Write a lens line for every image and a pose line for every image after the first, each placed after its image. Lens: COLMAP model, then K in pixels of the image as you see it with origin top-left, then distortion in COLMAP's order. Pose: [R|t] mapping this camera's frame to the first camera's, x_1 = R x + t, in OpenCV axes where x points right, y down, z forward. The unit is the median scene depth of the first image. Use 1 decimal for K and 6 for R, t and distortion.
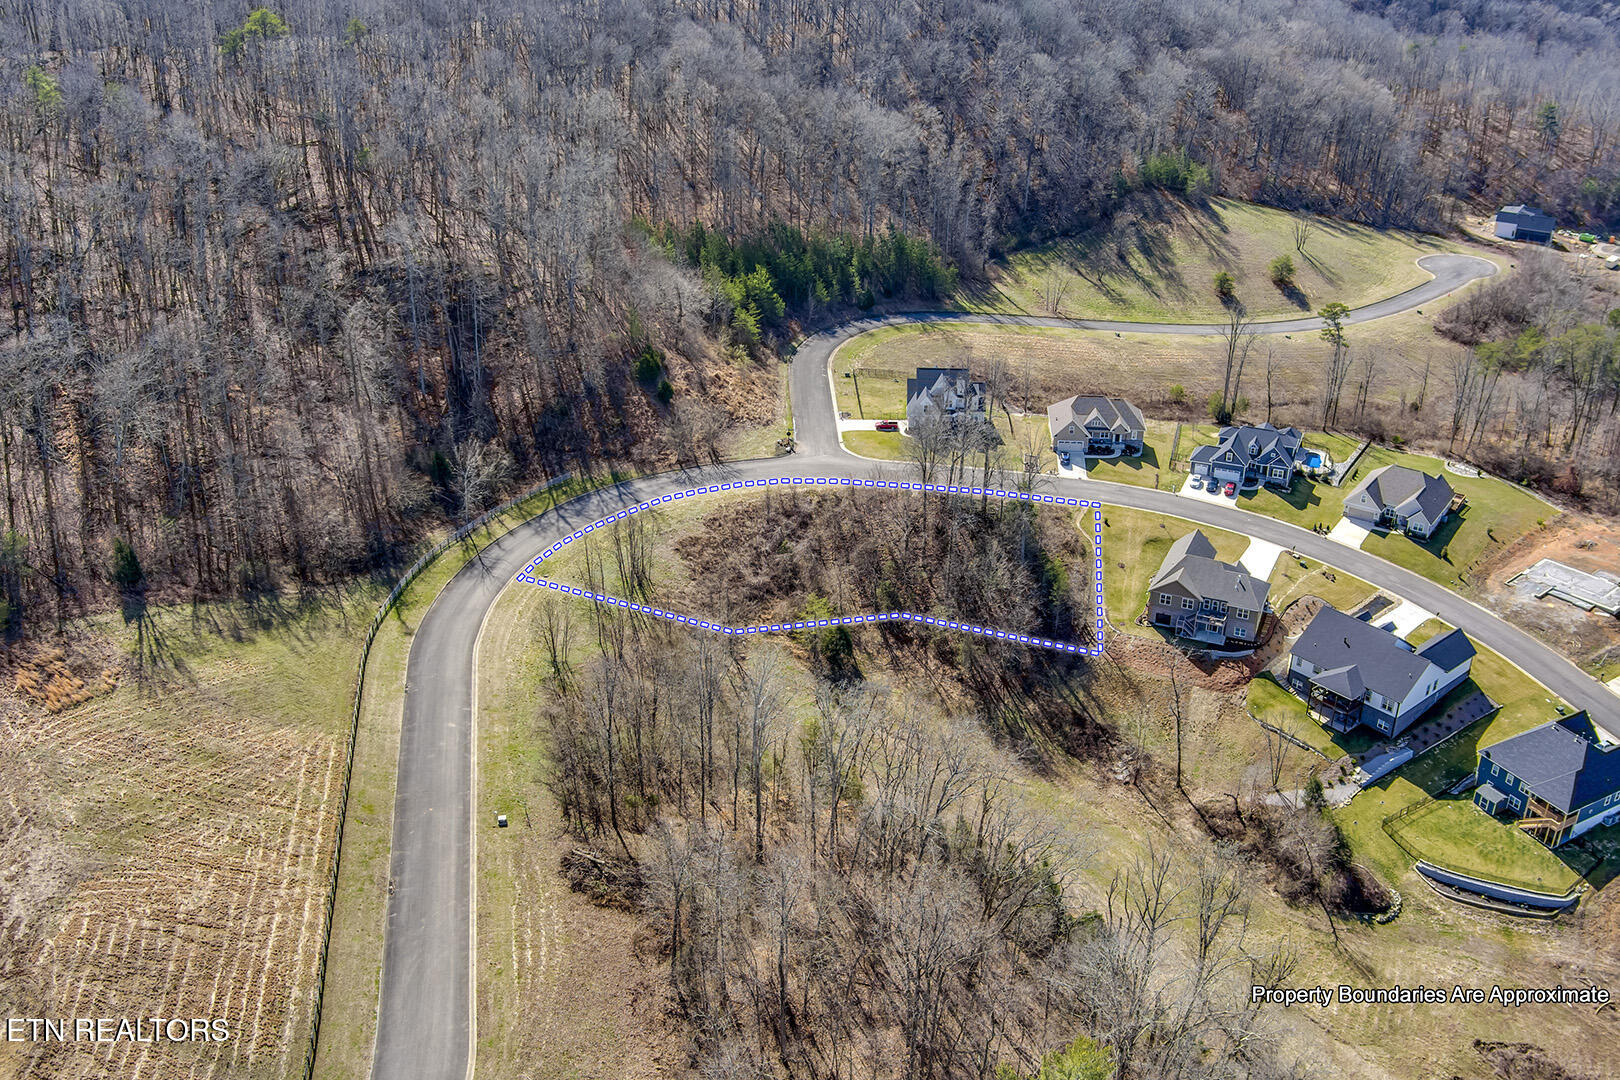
lens RADIAL K [[1413.0, 0, 811.2], [0, 1413.0, 578.1], [0, 0, 1]] dist [-0.065177, -0.021816]
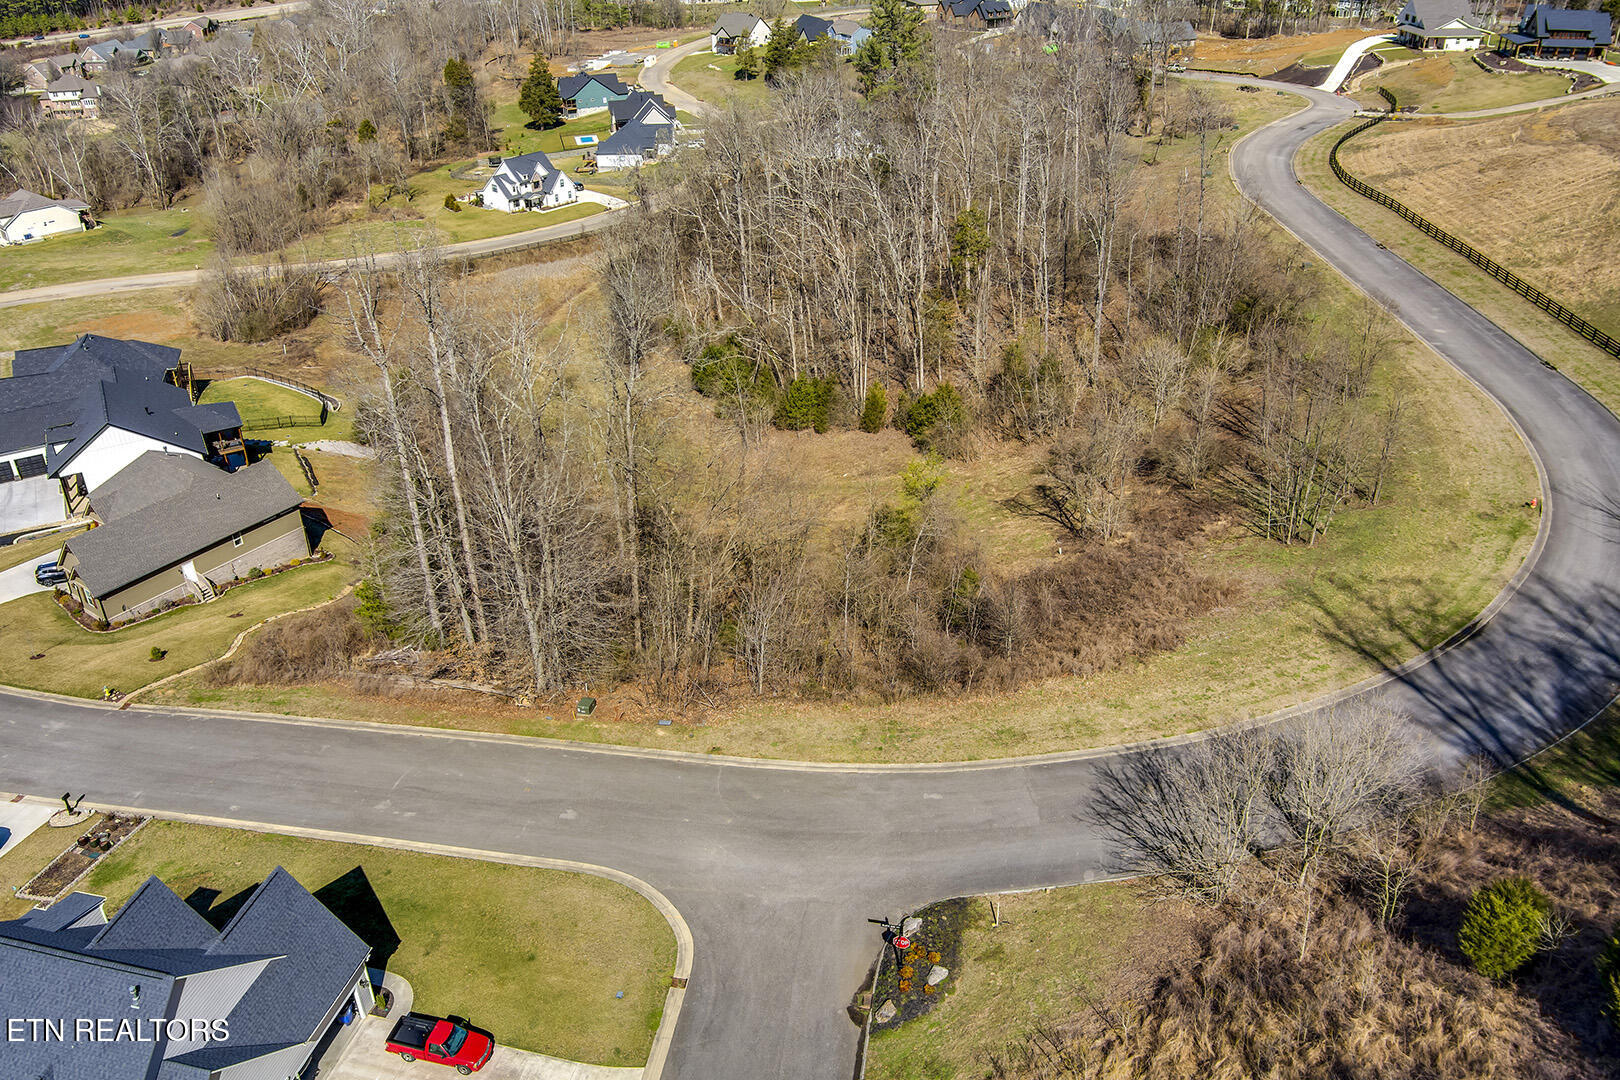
lens RADIAL K [[1315.7, 0, 810.6], [0, 1315.7, 565.6], [0, 0, 1]] dist [-0.092873, 0.053483]
pose [[-0.981880, -0.074354, 0.174310, -0.038986], [0.110520, 0.522512, 0.845438, -0.357060], [-0.153941, 0.849383, -0.504827, 1.173394]]
